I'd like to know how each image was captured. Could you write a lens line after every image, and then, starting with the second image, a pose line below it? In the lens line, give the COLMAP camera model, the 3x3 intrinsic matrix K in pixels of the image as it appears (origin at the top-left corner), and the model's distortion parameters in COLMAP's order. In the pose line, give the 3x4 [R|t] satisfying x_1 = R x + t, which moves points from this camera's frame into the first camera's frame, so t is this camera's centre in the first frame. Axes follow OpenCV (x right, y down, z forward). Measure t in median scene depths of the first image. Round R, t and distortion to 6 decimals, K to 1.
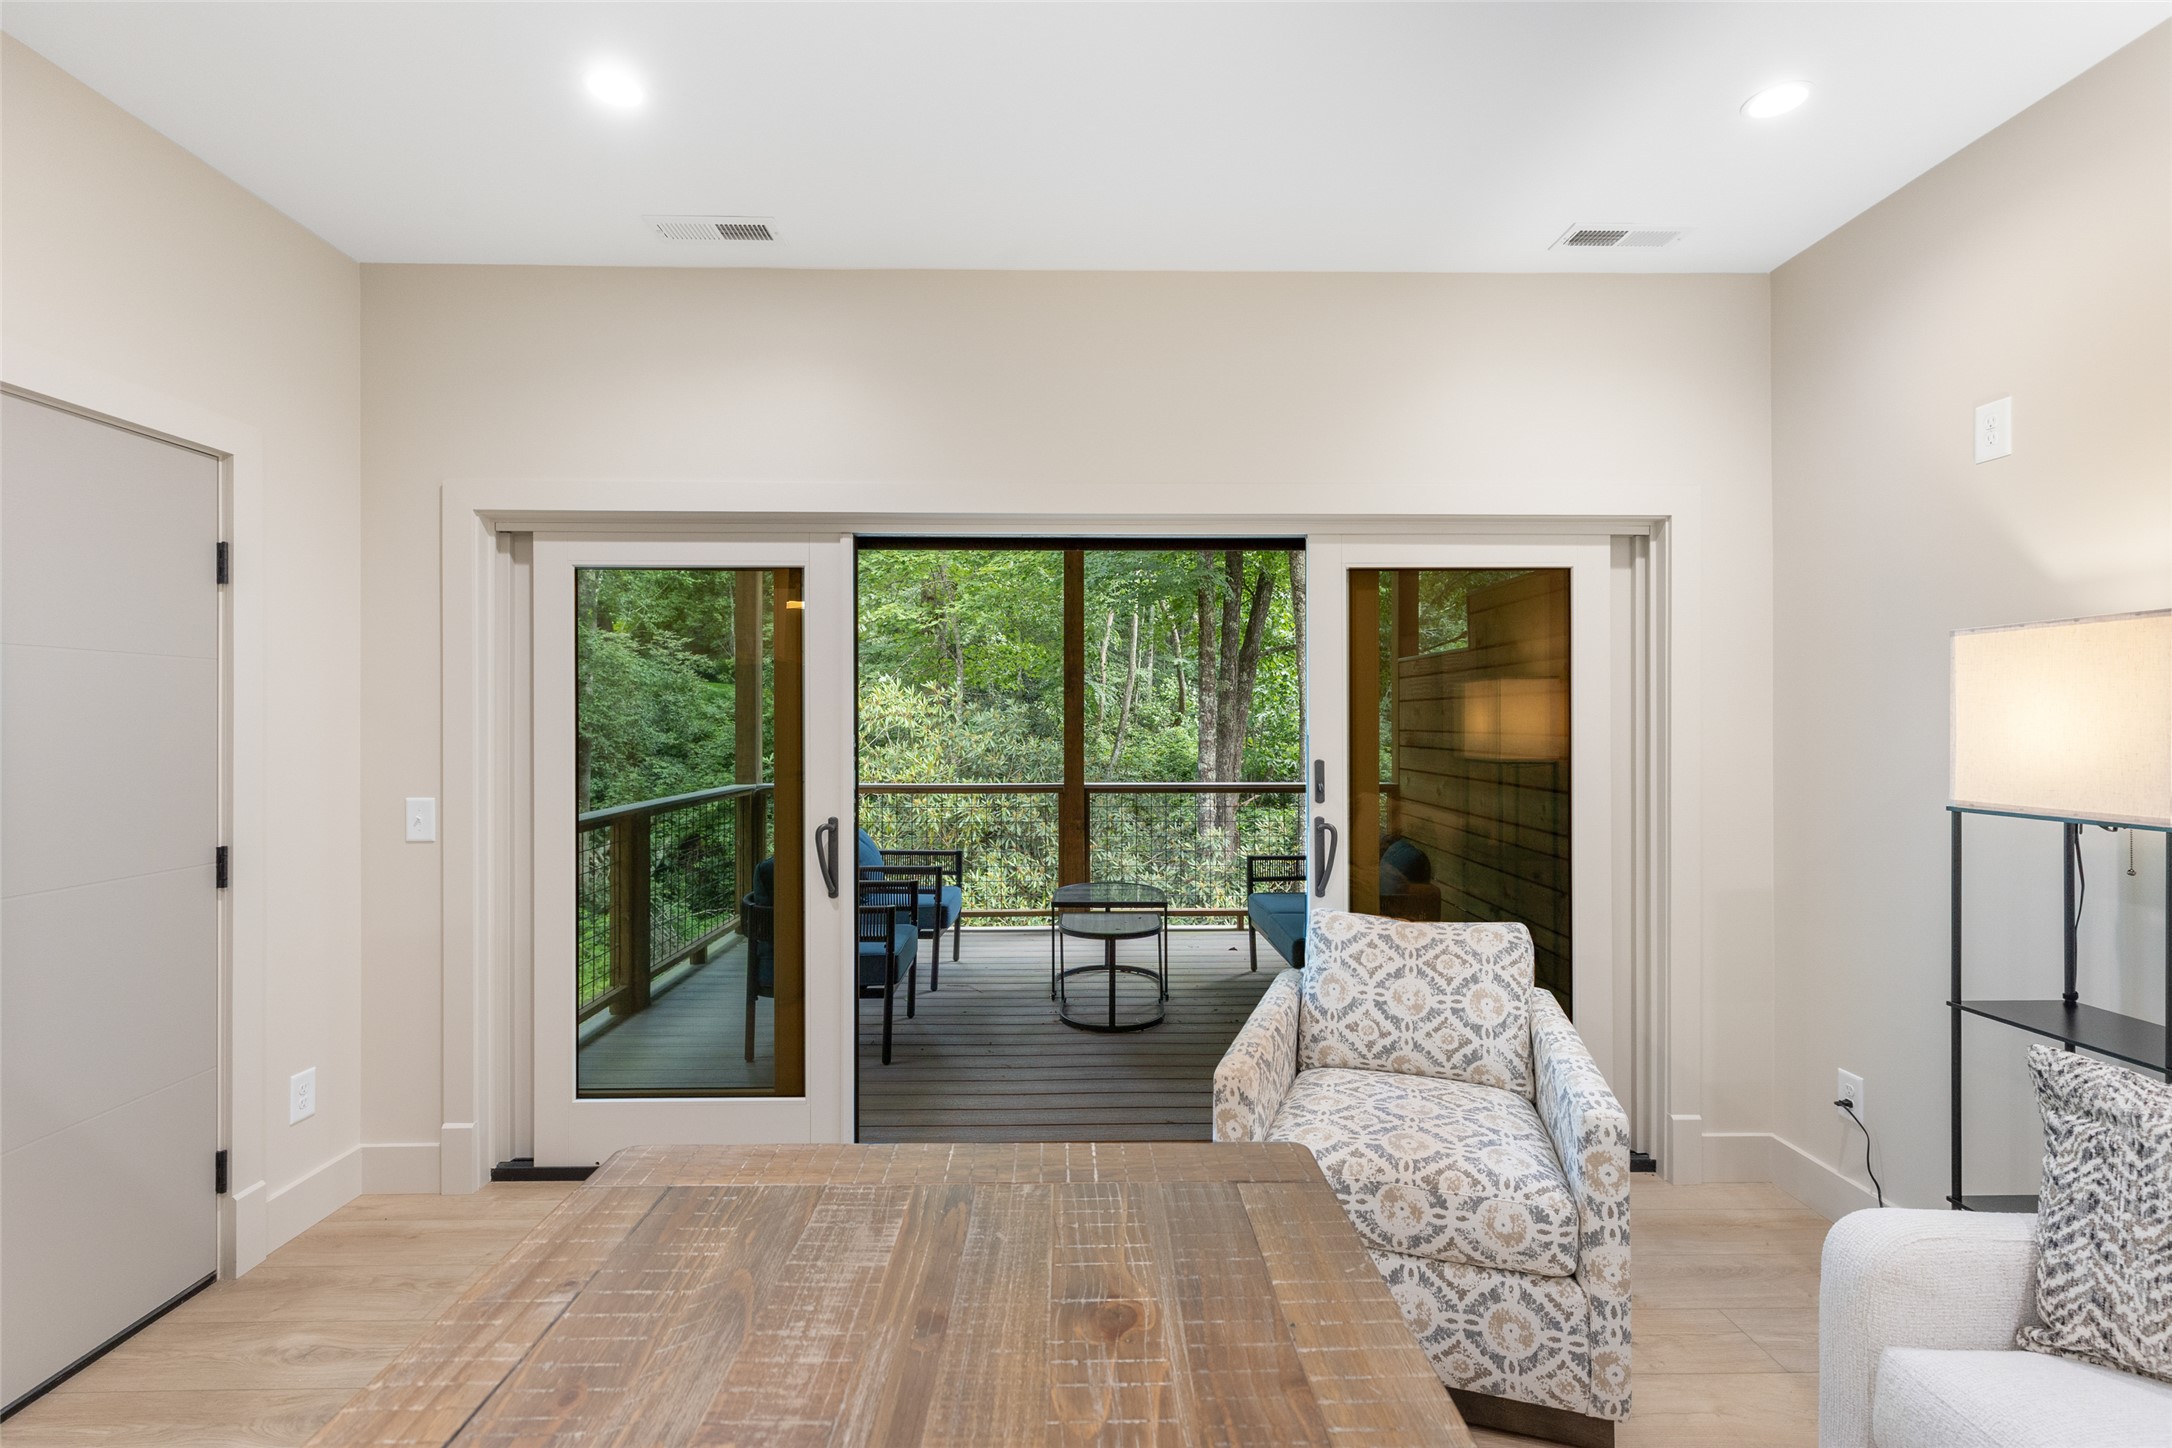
lens RADIAL K [[959.0, 0, 1097.9], [0, 959.0, 720.1], [0, 0, 1]] dist [0.004226, -0.001270]
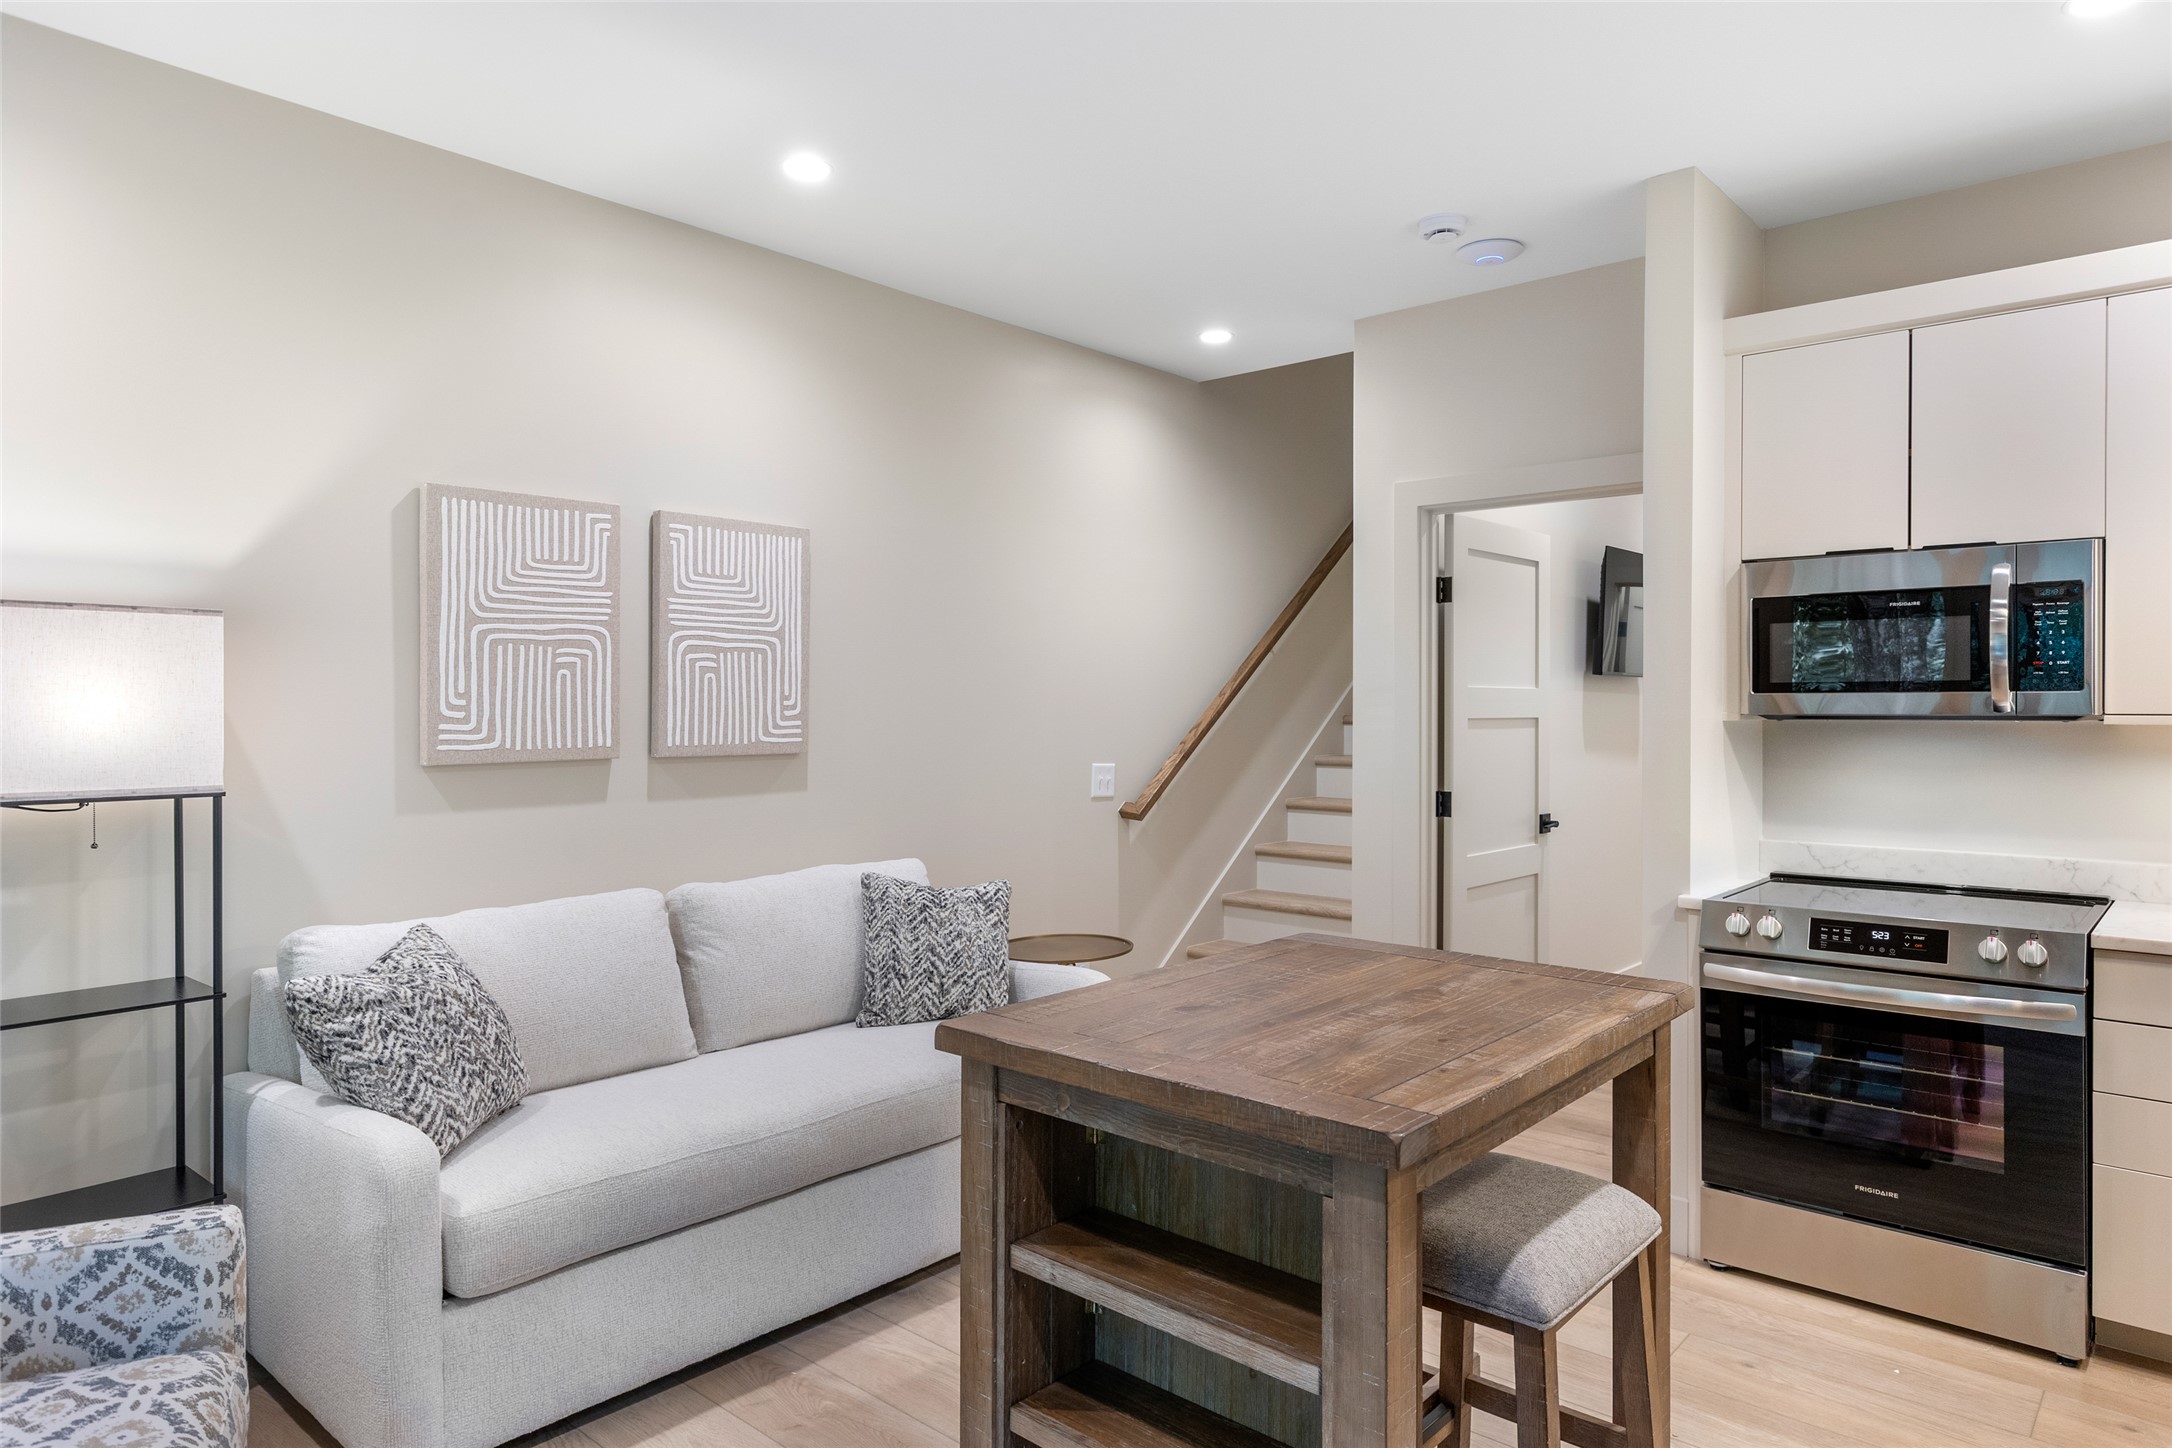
lens RADIAL K [[1310.6, 0, 1048.9], [0, 1310.6, 696.2], [0, 0, 1]] dist [0.003309, 0.000799]
pose [[-0.720736, 0.002075, 0.693207, -0.509133], [-0.004323, 0.999963, -0.007488, -0.000892], [-0.693196, -0.008394, -0.720700, 0.969125]]
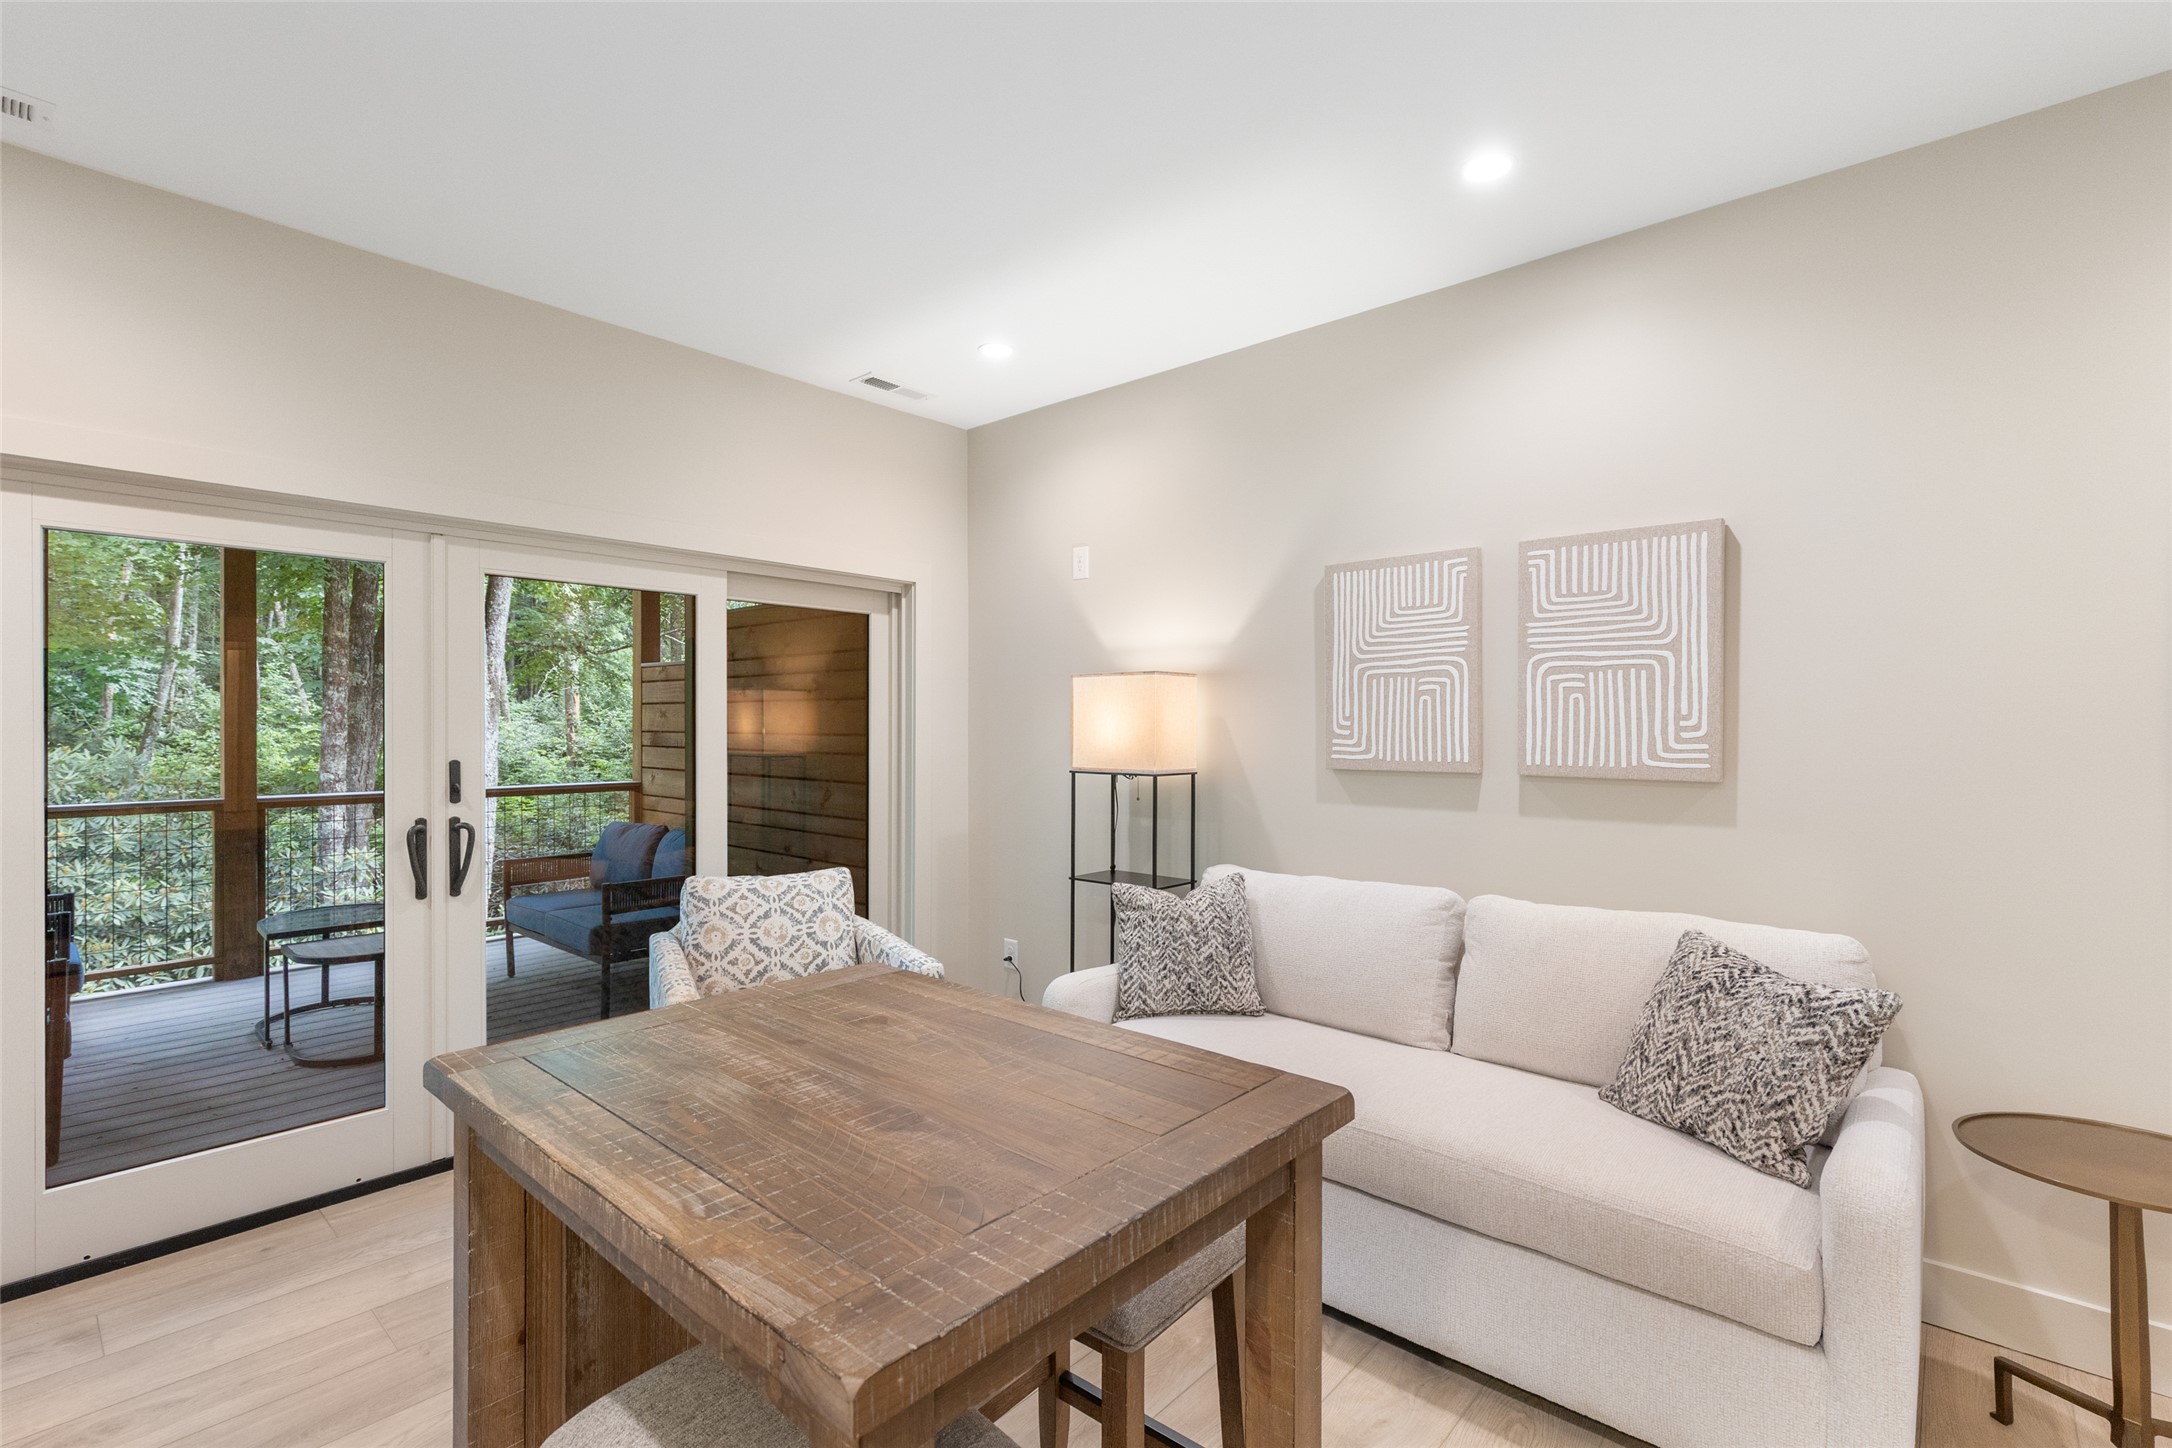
lens RADIAL K [[959.0, 0, 1082.5], [0, 959.0, 724.1], [0, 0, 1]] dist [0.004226, -0.001270]
pose [[0.678911, 0.002261, 0.734217, -0.360763], [-0.004413, 0.999990, 0.001001, -0.000681], [-0.734207, -0.003920, 0.678914, -0.210637]]
